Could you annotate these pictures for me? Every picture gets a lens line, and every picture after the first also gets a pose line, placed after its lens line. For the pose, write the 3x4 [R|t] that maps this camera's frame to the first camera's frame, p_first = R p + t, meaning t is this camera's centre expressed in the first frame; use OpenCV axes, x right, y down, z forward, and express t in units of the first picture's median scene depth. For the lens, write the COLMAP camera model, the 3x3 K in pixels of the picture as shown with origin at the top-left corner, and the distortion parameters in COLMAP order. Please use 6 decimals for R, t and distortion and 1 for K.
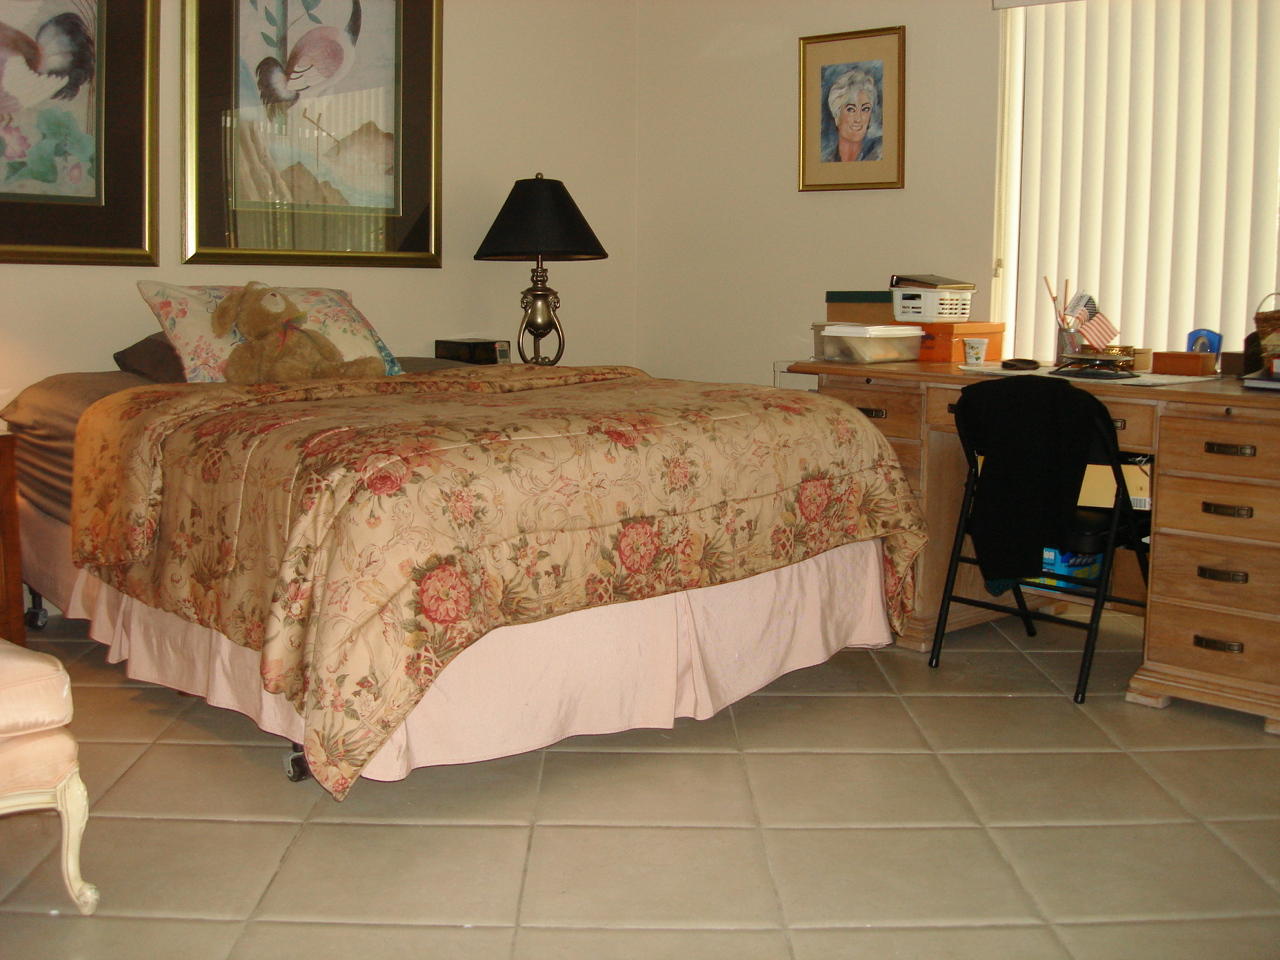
lens RADIAL K [[1438.1, 0, 637.7], [0, 1438.1, 478.4], [0, 0, 1]] dist [-0.123725, 0.000000]
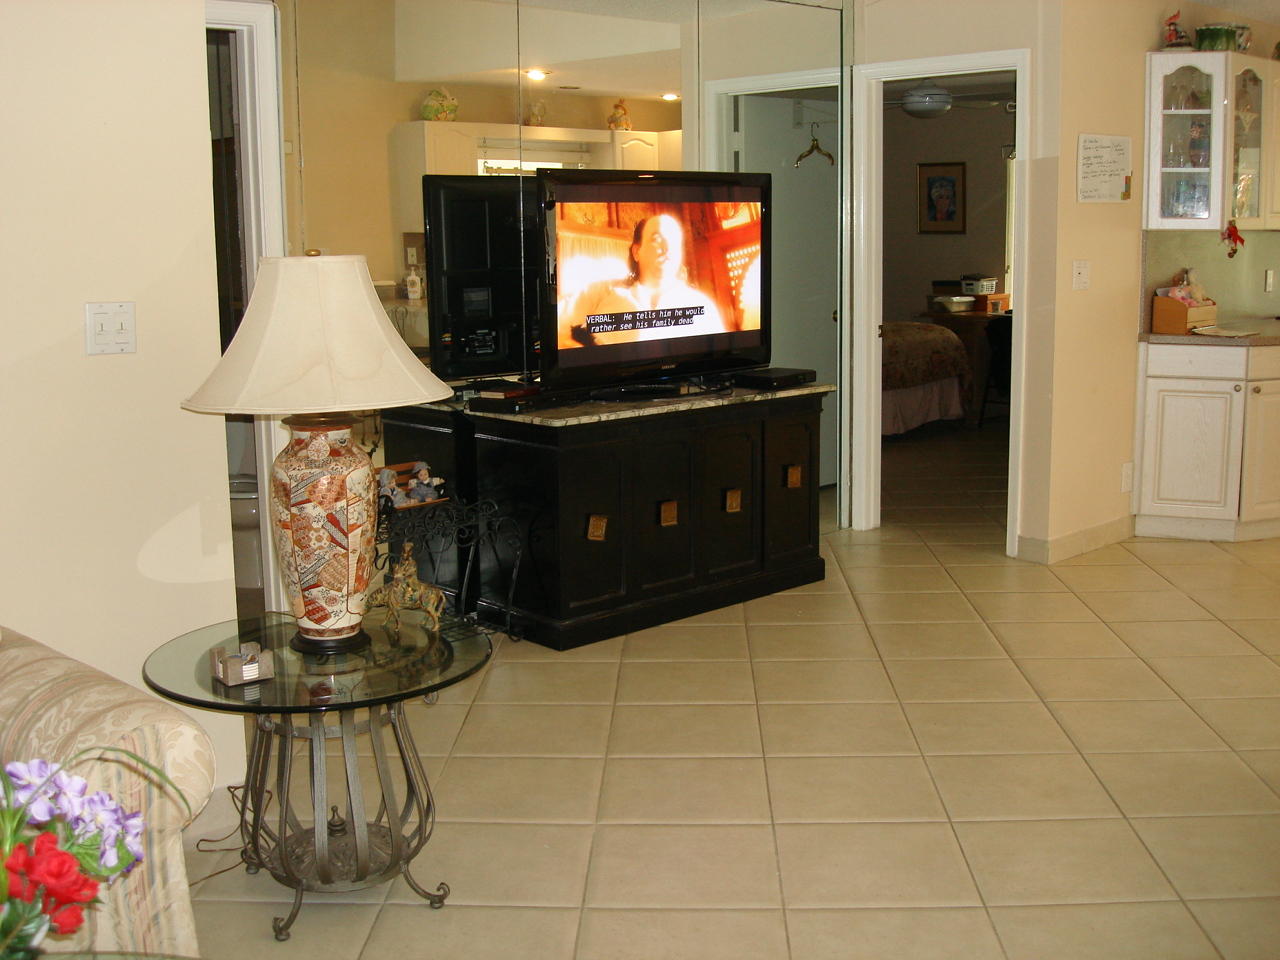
lens RADIAL K [[1438.1, 0, 642.8], [0, 1438.1, 479.7], [0, 0, 1]] dist [-0.123725, 0.000000]
pose [[0.998667, -0.022165, -0.046612, -0.256967], [0.023835, 0.999082, 0.035582, 0.104848], [0.045780, -0.036646, 0.998279, -1.455321]]
